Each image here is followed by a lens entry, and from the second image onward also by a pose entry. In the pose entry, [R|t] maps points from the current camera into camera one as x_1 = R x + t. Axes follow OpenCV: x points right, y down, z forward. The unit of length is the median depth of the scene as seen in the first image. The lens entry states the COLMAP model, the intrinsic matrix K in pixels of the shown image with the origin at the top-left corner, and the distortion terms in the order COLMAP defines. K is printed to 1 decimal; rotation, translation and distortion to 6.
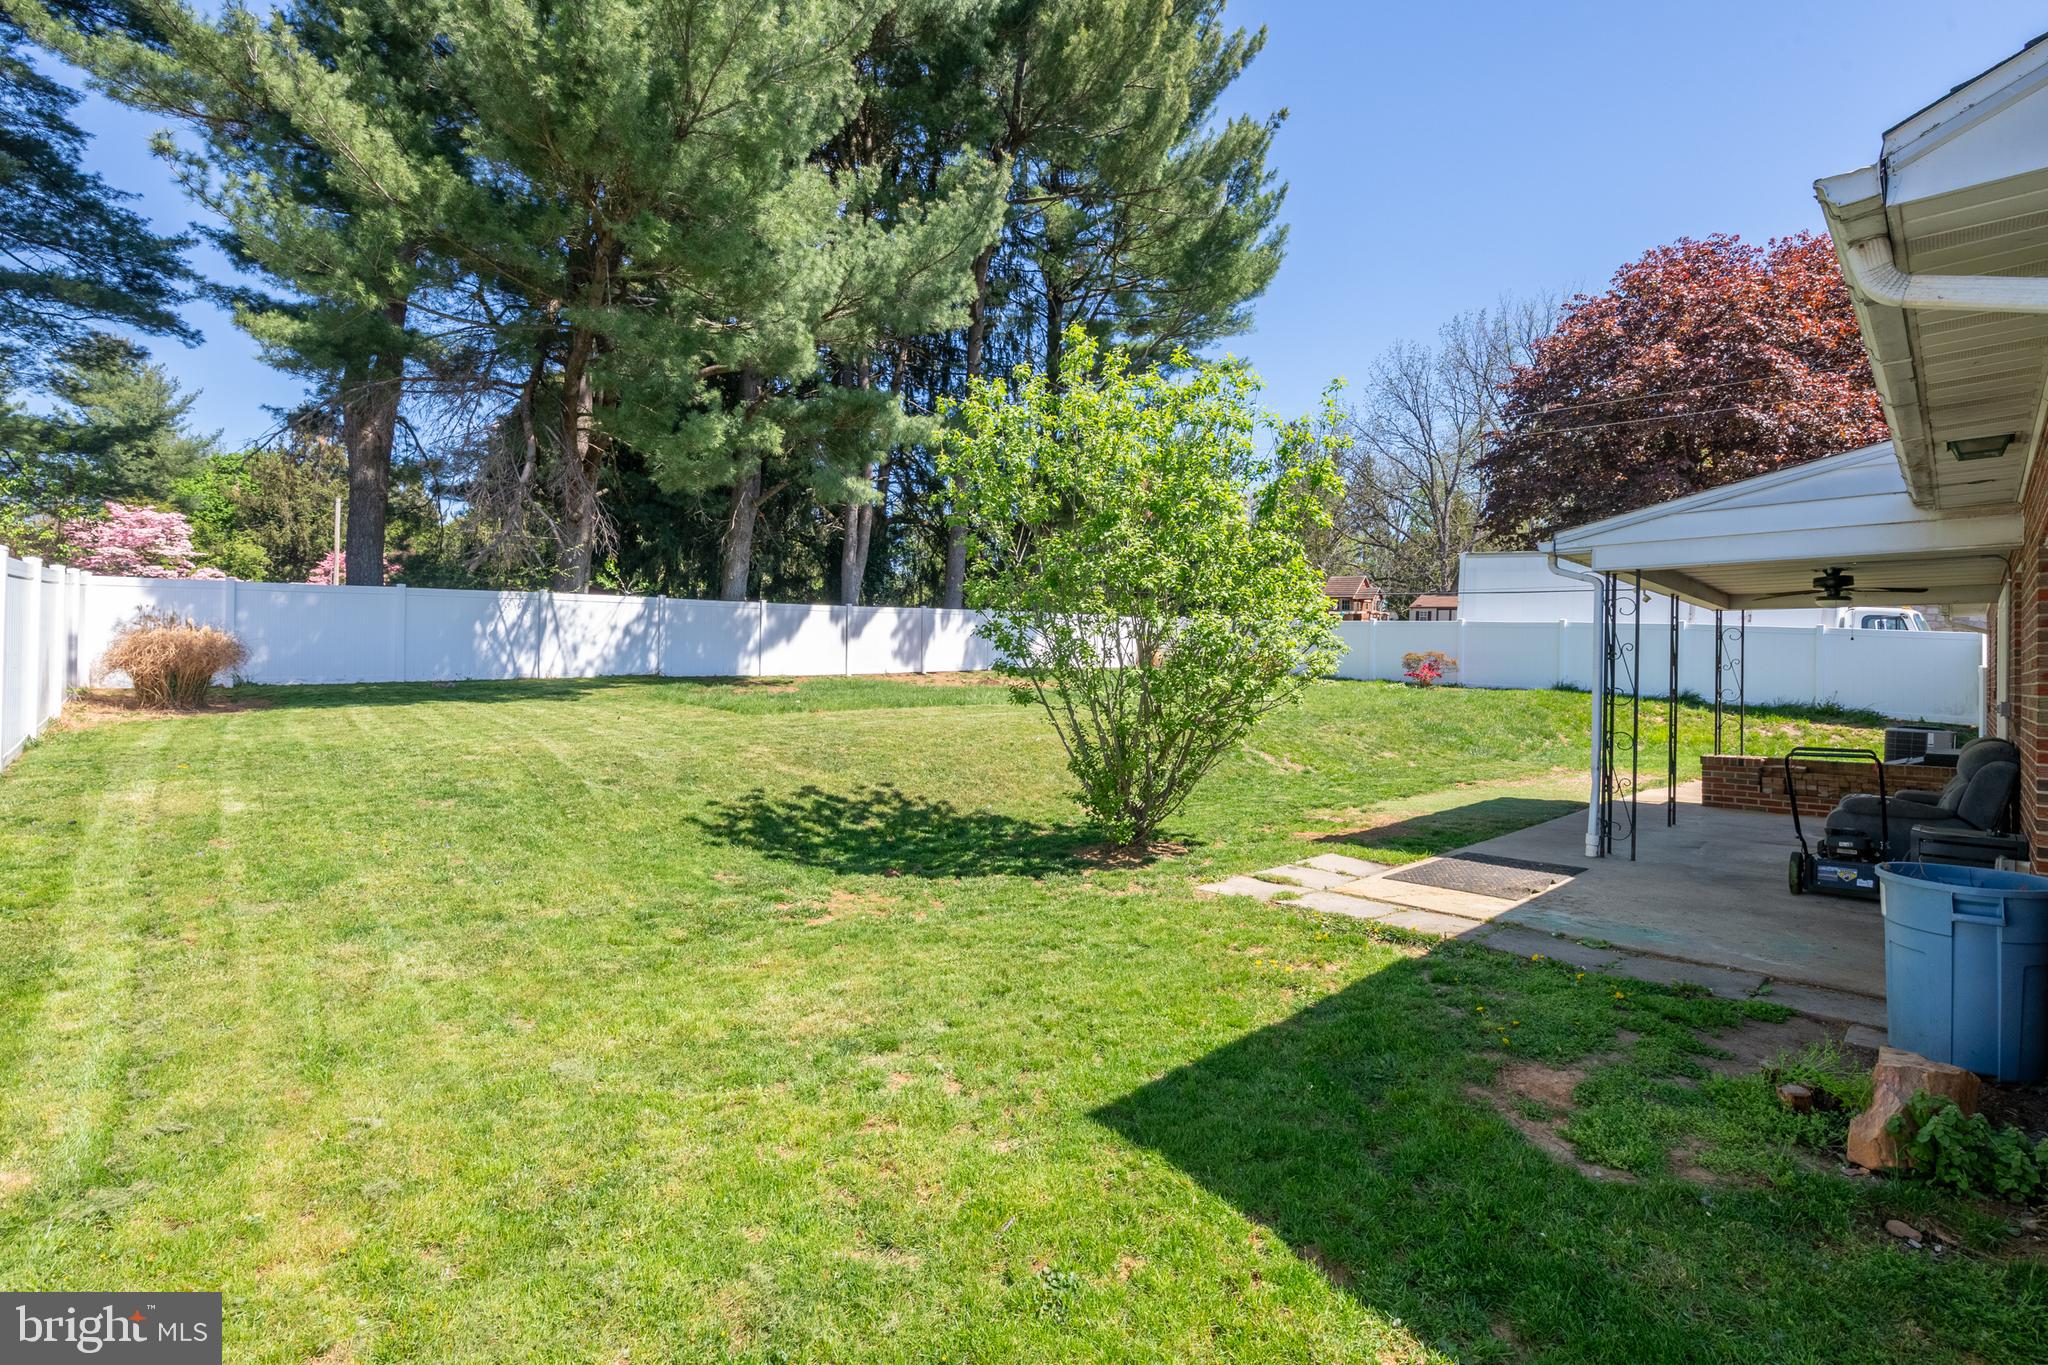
lens RADIAL K [[914.7, 0, 1018.9], [0, 914.7, 662.7], [0, 0, 1]] dist [-0.015053, -0.000074]
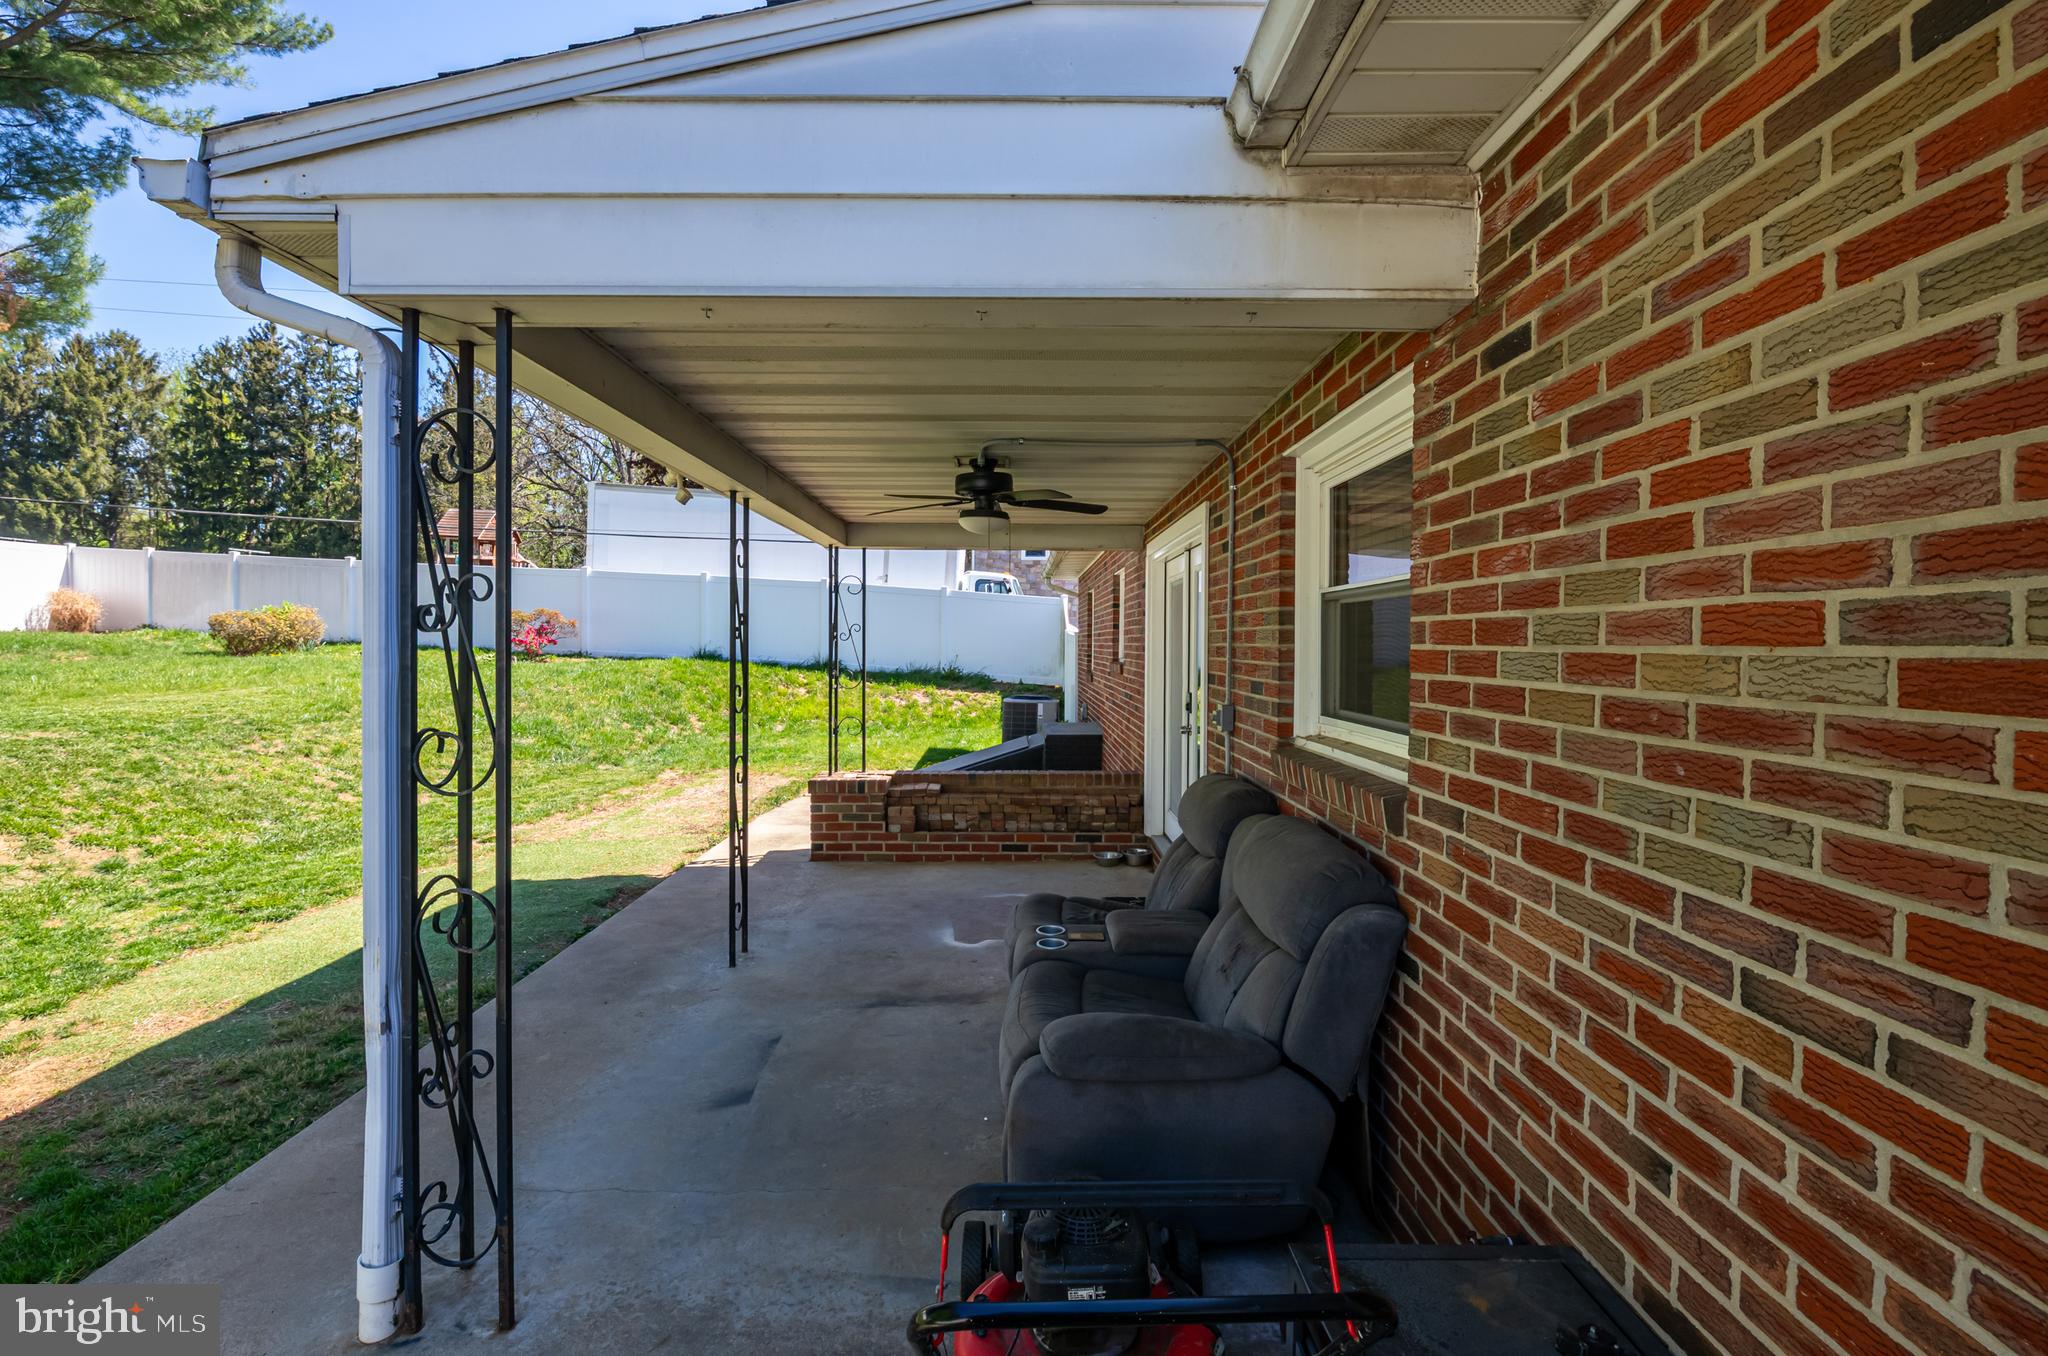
lens RADIAL K [[914.7, 0, 1018.9], [0, 914.7, 658.2], [0, 0, 1]] dist [-0.015053, -0.000074]
pose [[0.686123, -0.026117, 0.727016, 0.300989], [-0.001927, 0.999287, 0.037717, -0.003166], [-0.727483, -0.027280, 0.685584, 0.354962]]
